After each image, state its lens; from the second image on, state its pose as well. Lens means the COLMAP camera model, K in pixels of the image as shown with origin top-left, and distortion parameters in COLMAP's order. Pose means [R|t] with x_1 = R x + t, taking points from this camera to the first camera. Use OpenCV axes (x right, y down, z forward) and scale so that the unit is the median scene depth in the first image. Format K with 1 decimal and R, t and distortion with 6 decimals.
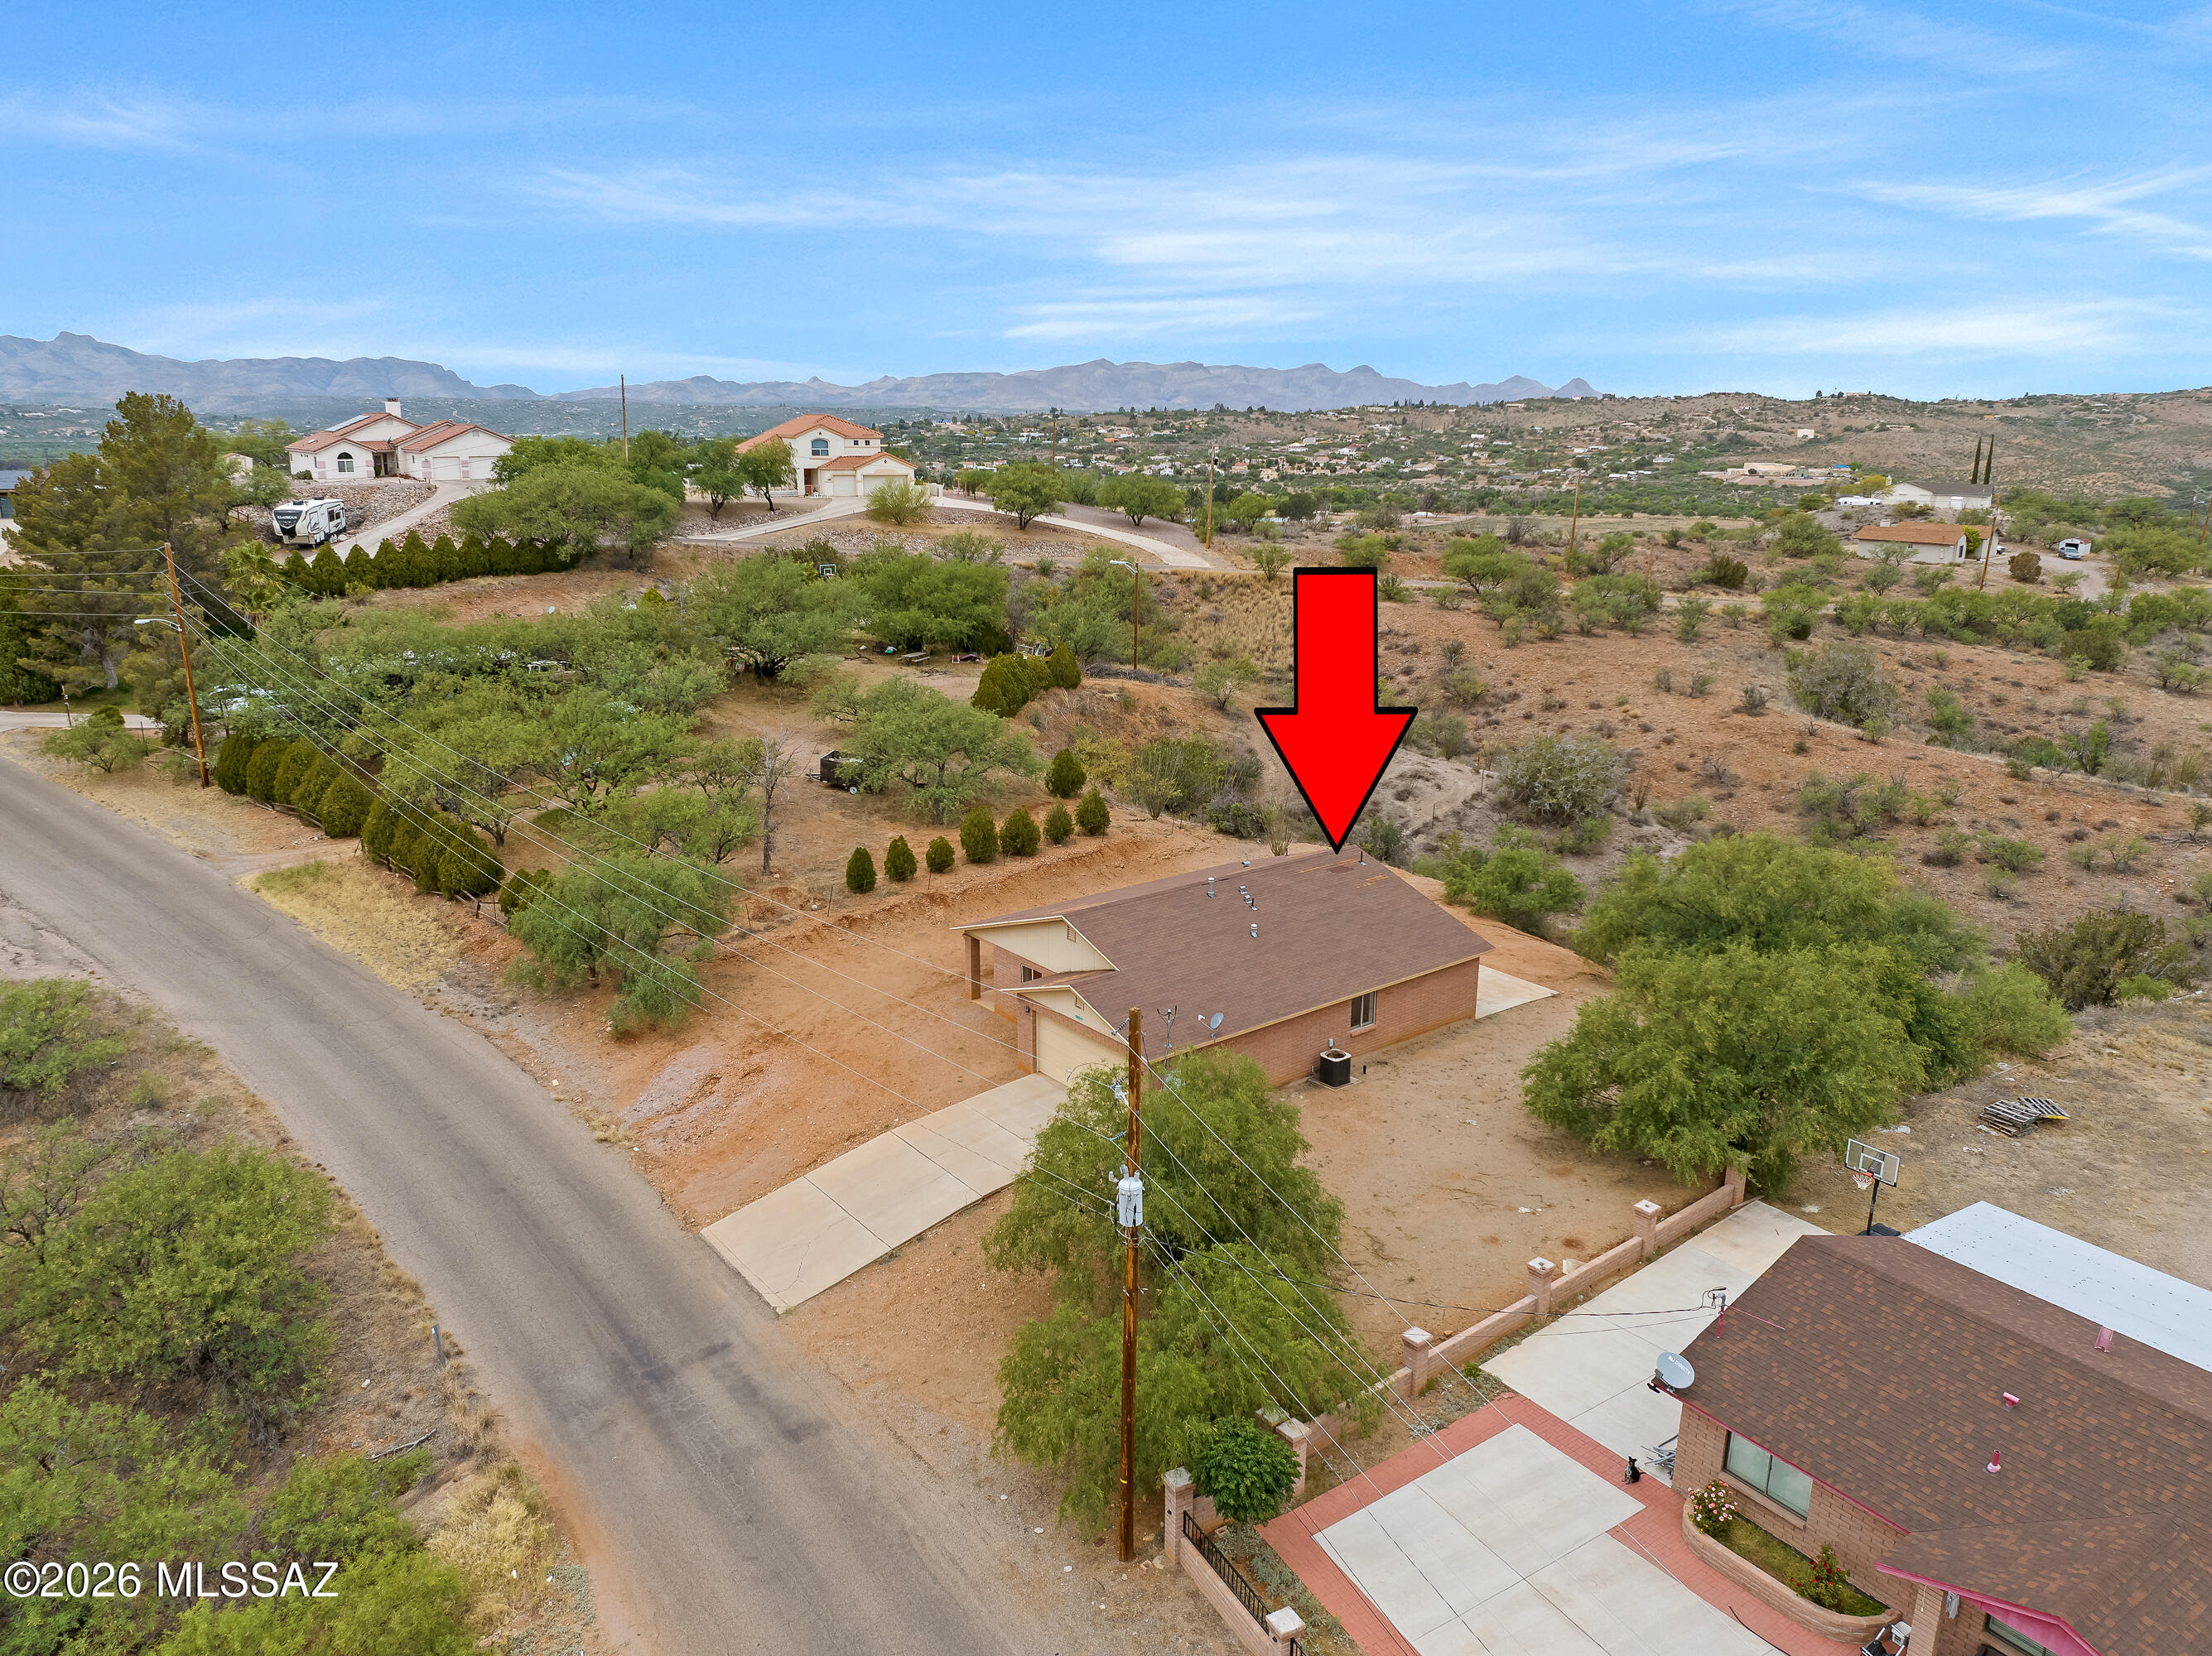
lens RADIAL K [[1554.4, 0, 1113.2], [0, 1554.4, 822.4], [0, 0, 1]] dist [-0.027309, -0.020380]
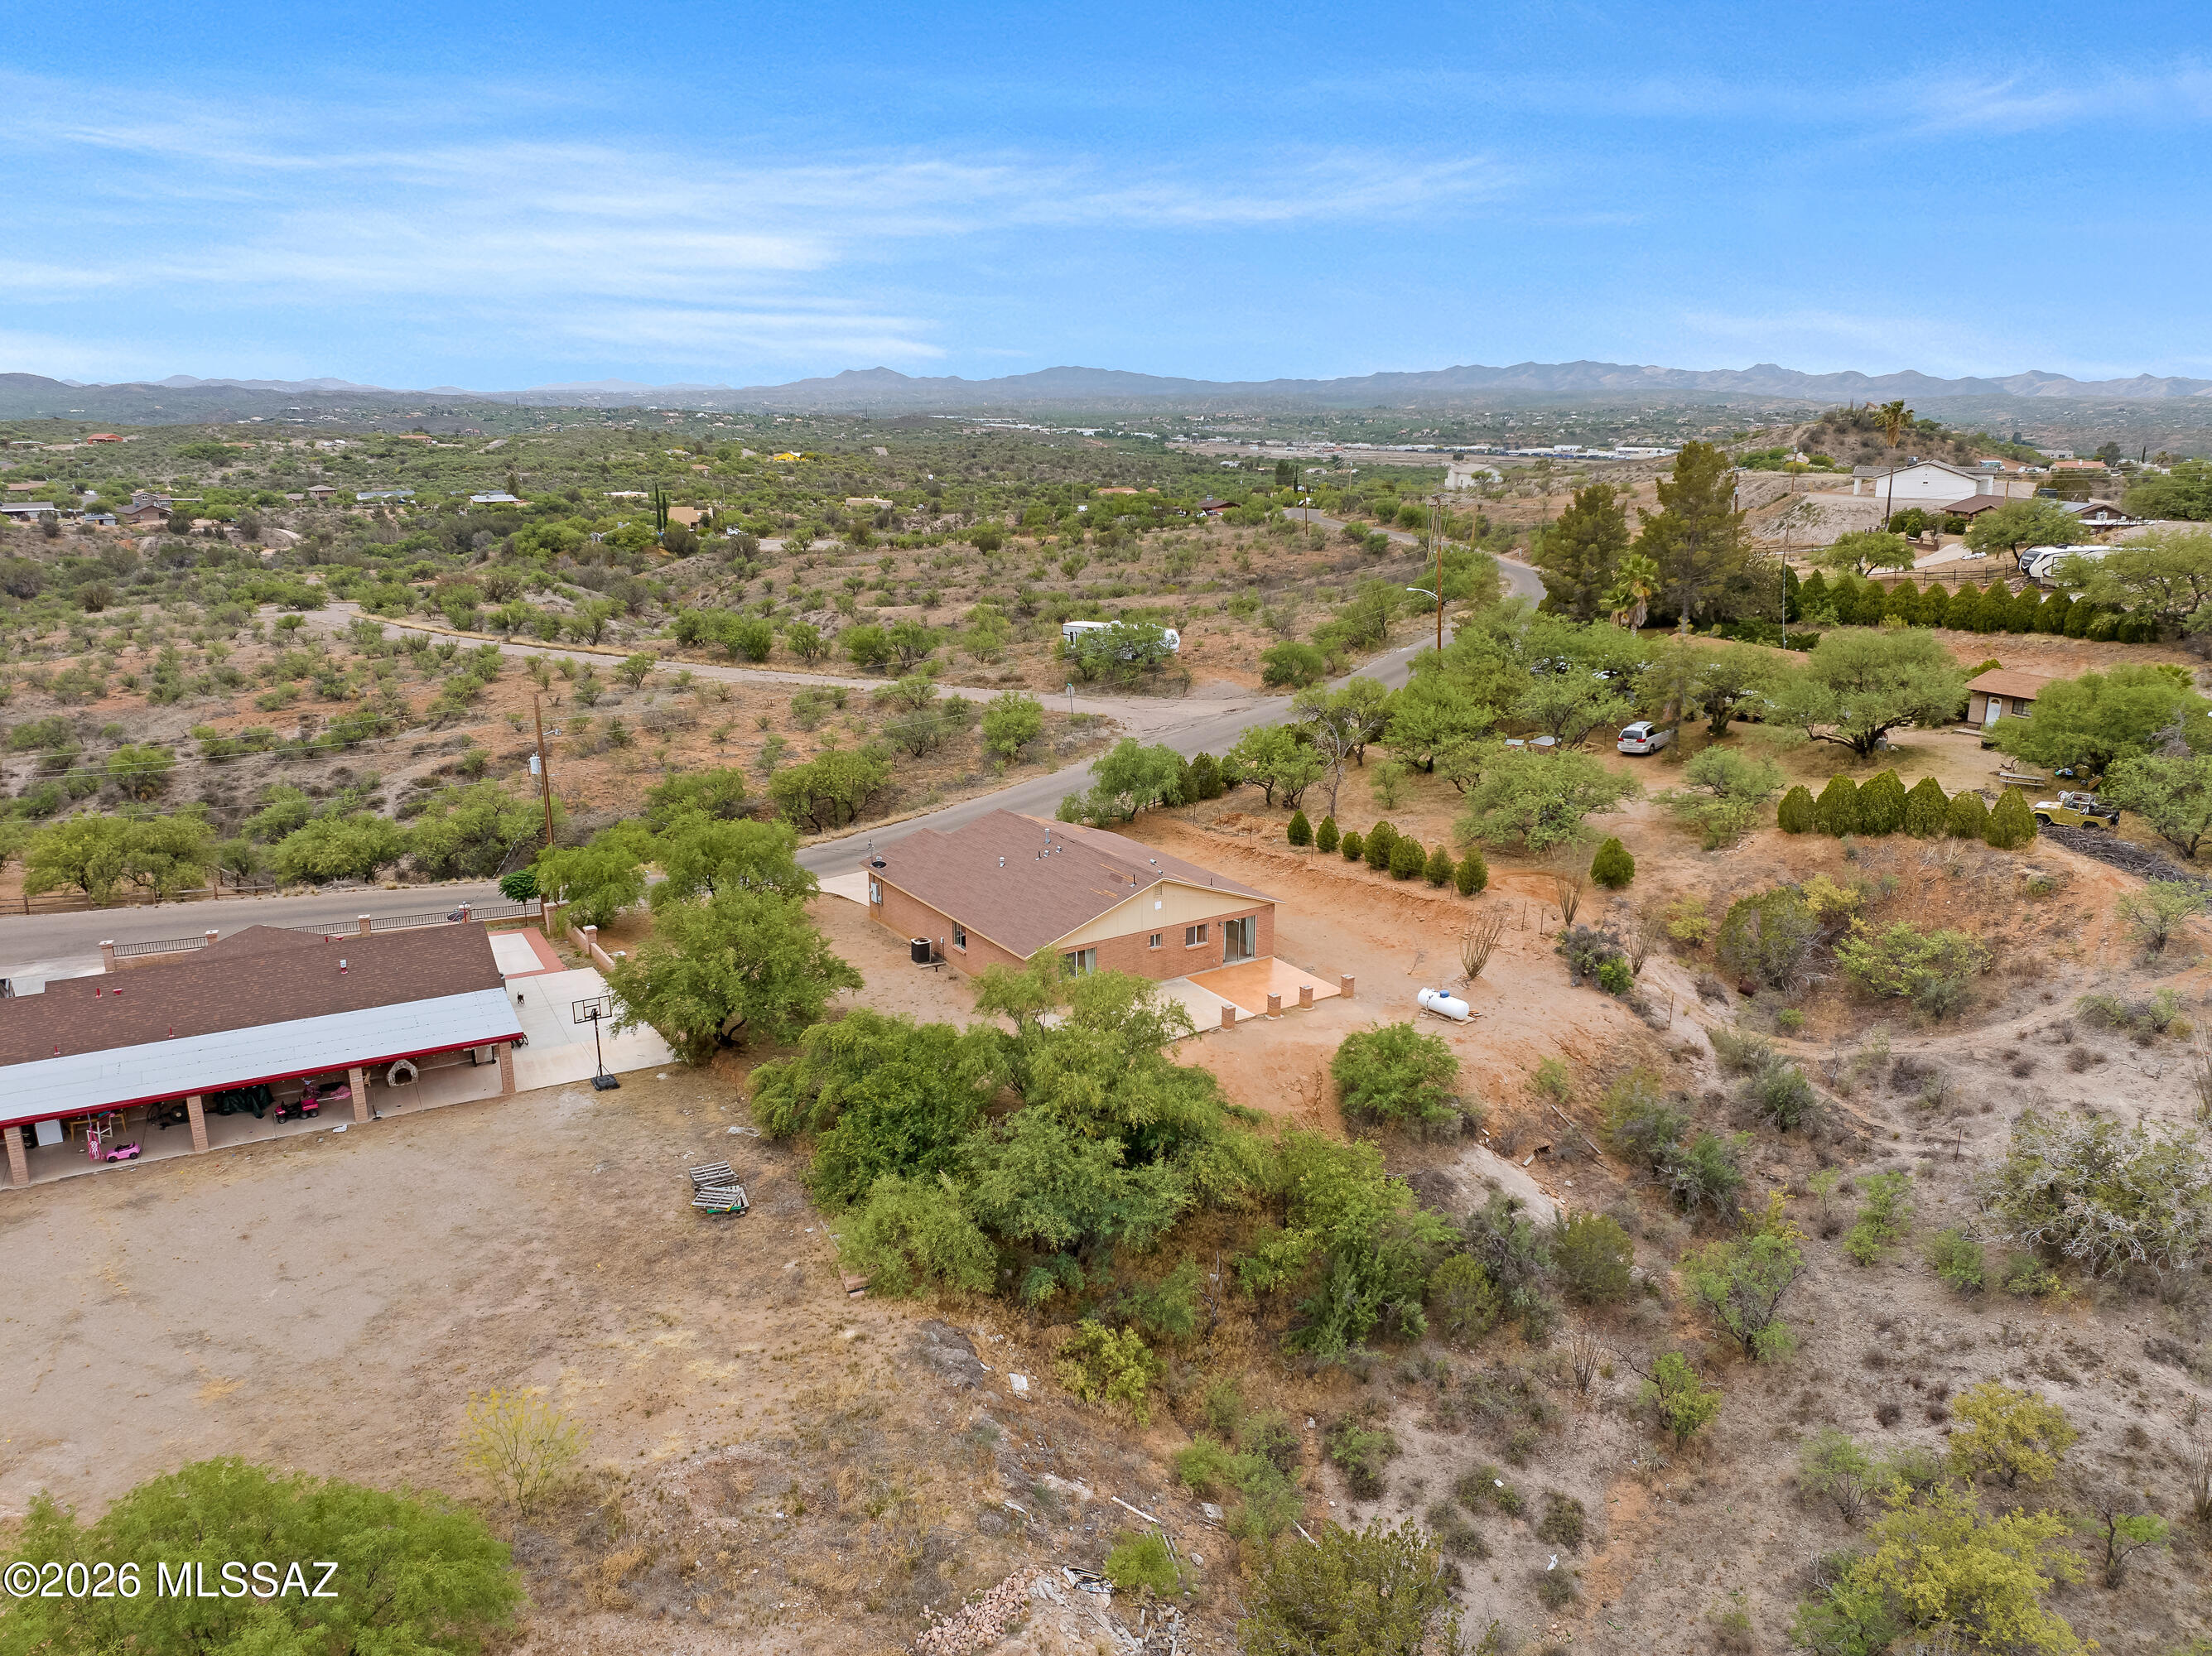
lens RADIAL K [[1567.3, 0, 1110.8], [0, 1567.3, 830.6], [0, 0, 1]] dist [-0.039126, -0.000495]
pose [[-0.095257, 0.252137, -0.962992, 0.270882], [-0.256739, 0.928439, 0.268487, -0.067658], [0.961775, 0.272813, -0.023707, 0.218024]]
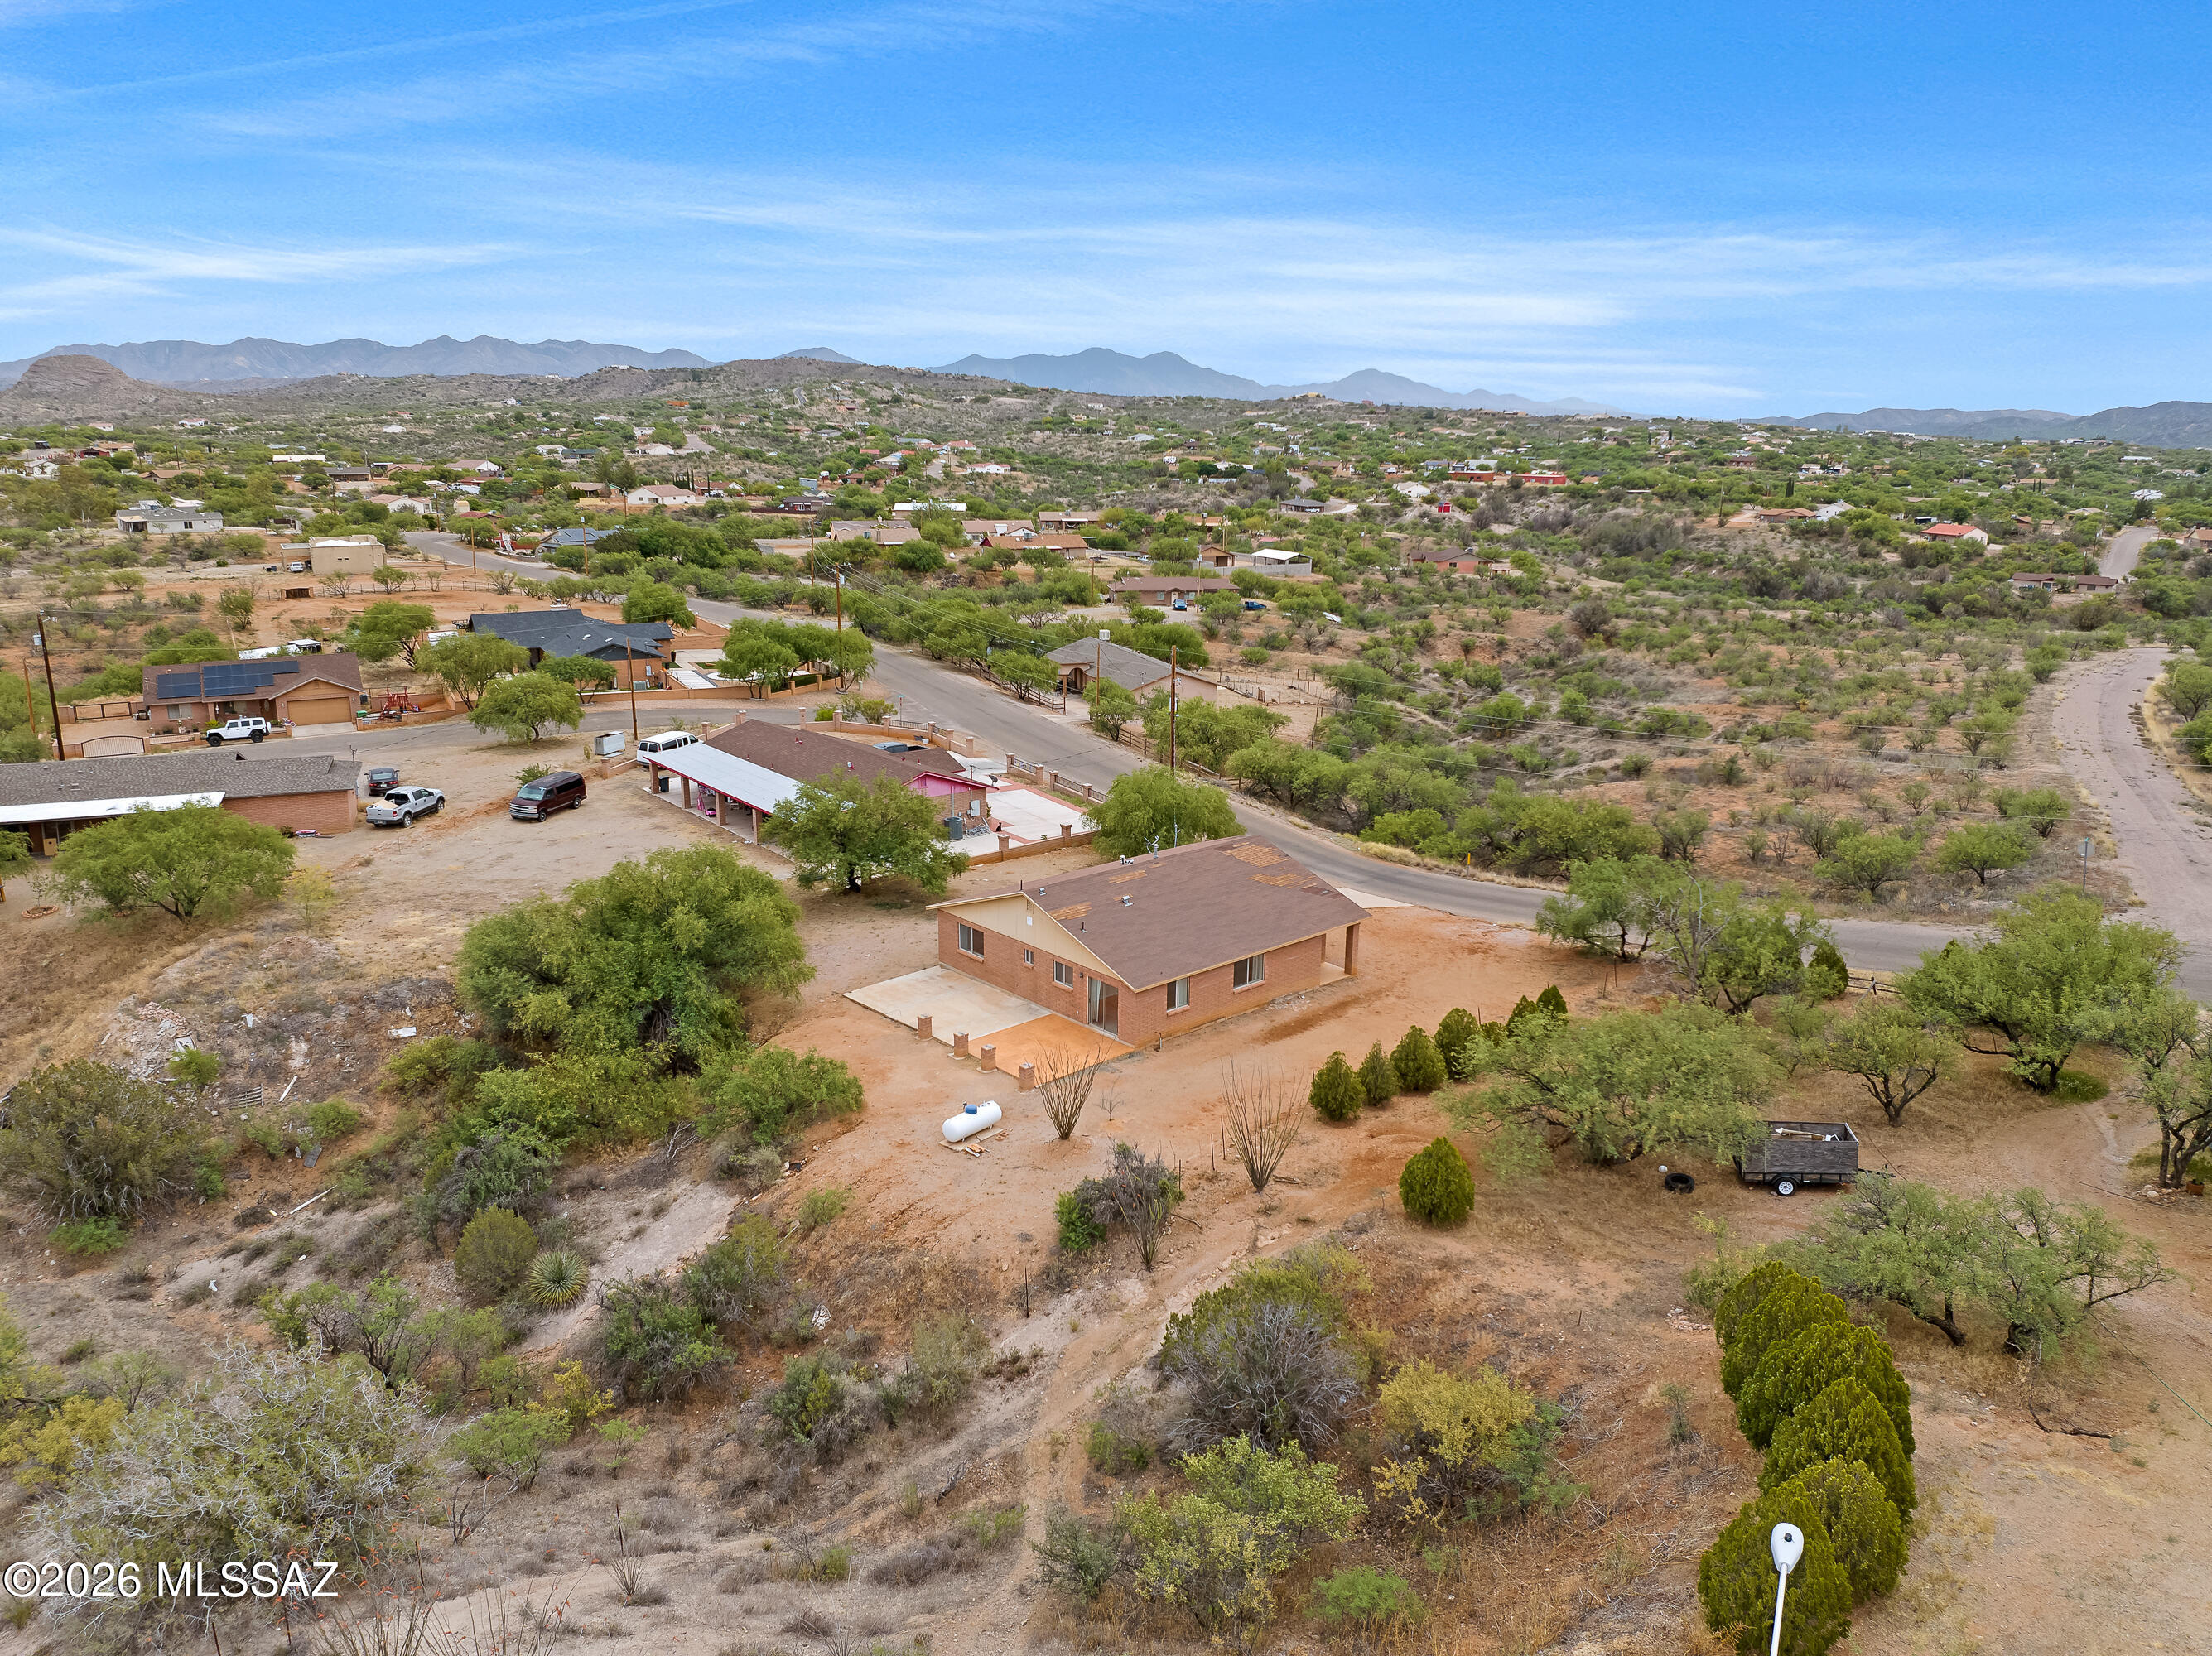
lens RADIAL K [[1567.3, 0, 1110.8], [0, 1567.3, 830.6], [0, 0, 1]] dist [-0.039126, -0.000495]
pose [[-0.998425, -0.005569, -0.055834, 0.034503], [-0.032205, 0.871727, 0.488933, -0.120948], [0.045949, 0.489960, -0.870533, 0.424029]]
